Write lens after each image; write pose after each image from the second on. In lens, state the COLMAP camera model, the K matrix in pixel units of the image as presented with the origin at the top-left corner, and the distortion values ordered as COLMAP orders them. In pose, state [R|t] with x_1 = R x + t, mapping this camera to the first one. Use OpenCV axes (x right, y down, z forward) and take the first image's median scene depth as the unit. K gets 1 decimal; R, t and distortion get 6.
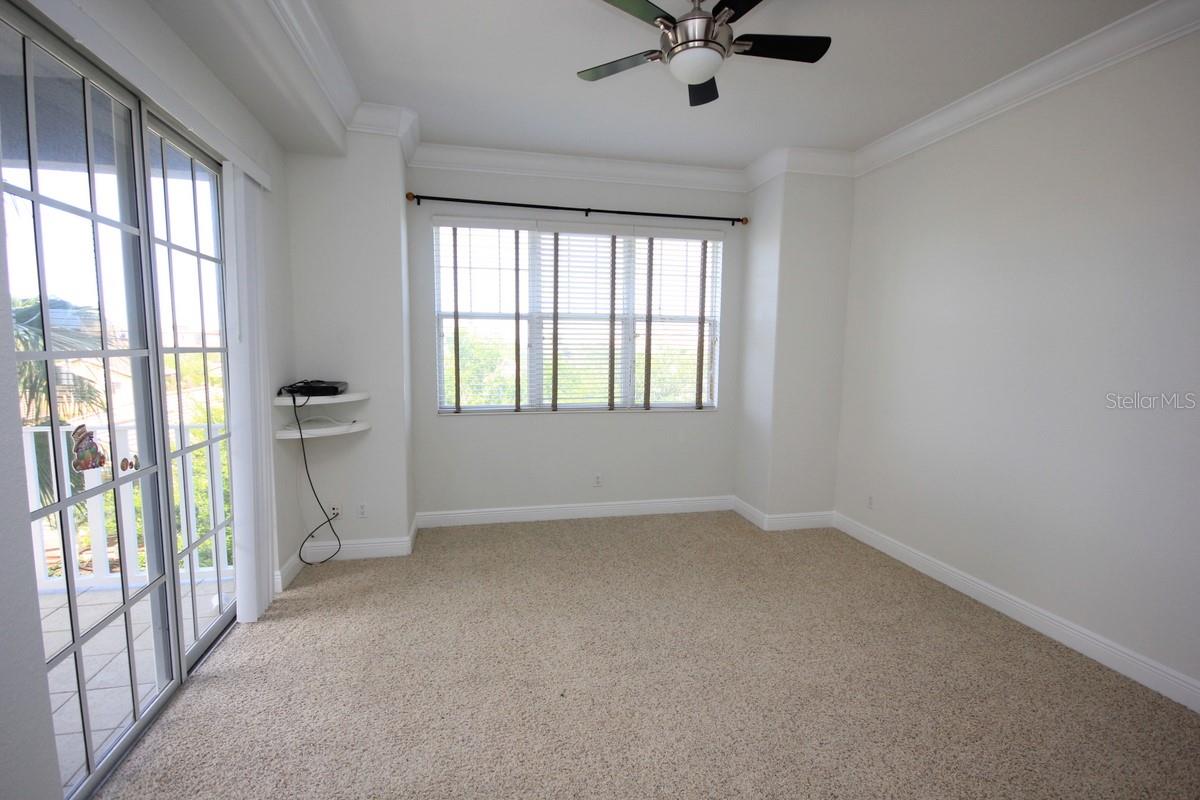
lens RADIAL K [[556.9, 0, 602.1], [0, 556.9, 404.4], [0, 0, 1]] dist [-0.002582, 0.000307]
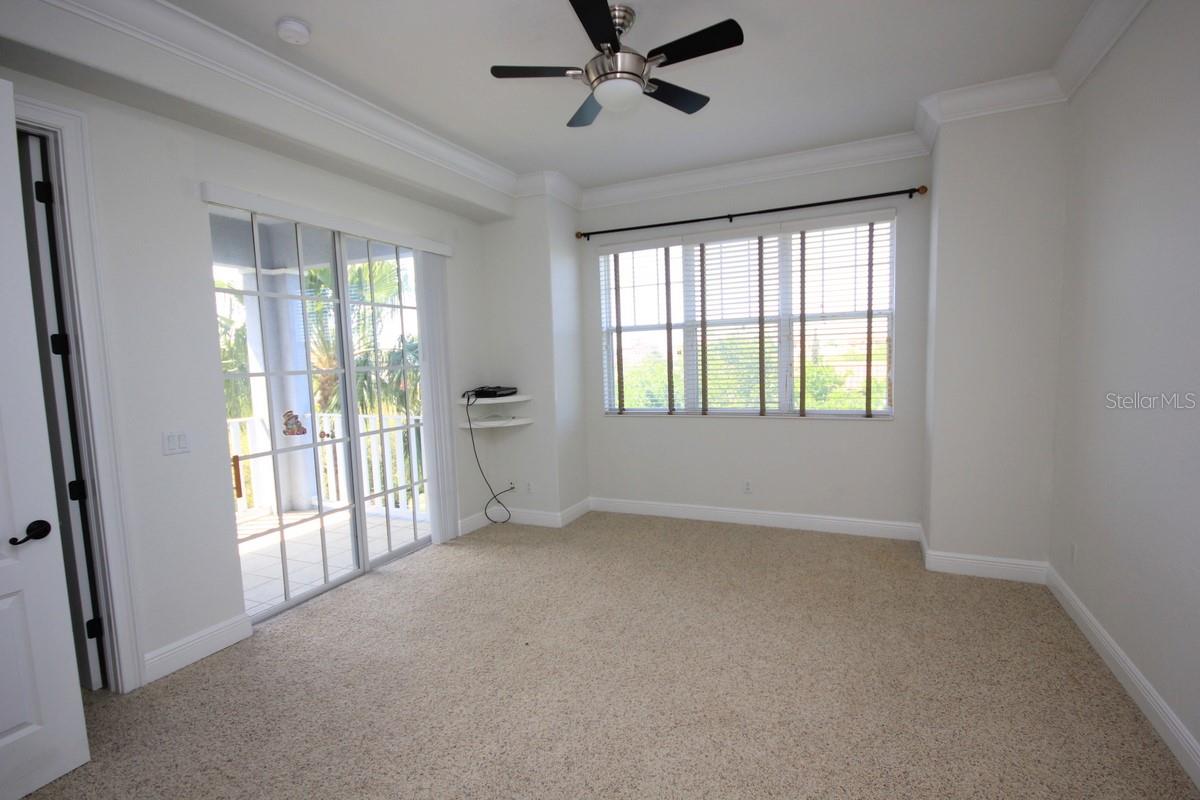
lens RADIAL K [[556.9, 0, 602.1], [0, 556.9, 404.4], [0, 0, 1]] dist [-0.002582, 0.000307]
pose [[0.789928, 0.015122, -0.613014, 0.411306], [-0.021214, 0.999771, -0.002674, -0.000934], [0.612833, 0.015117, 0.790068, 0.067329]]
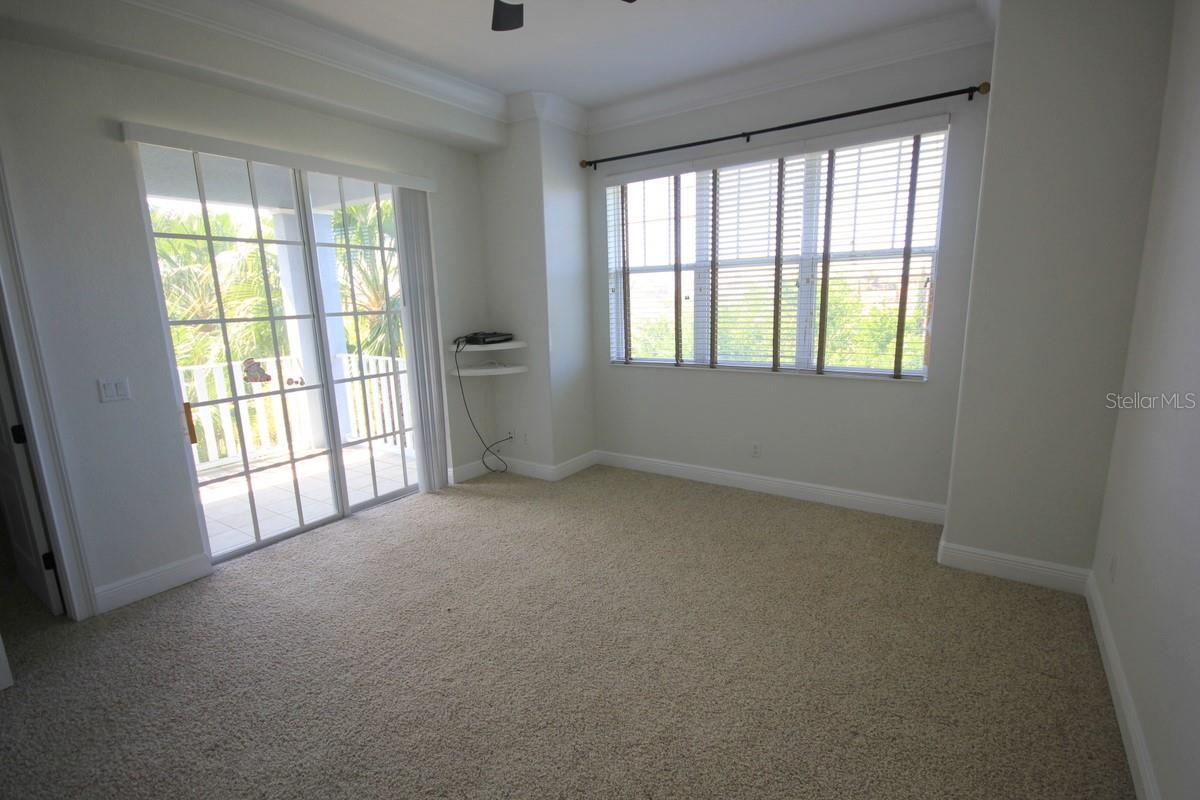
lens RADIAL K [[556.1, 0, 601.0], [0, 556.1, 407.0], [0, 0, 1]] dist [-0.000149, -0.000339]
pose [[0.672553, 0.115762, -0.730938, 0.490624], [-0.040741, 0.991984, 0.119619, -0.028206], [0.738926, -0.050671, 0.671878, 0.243101]]
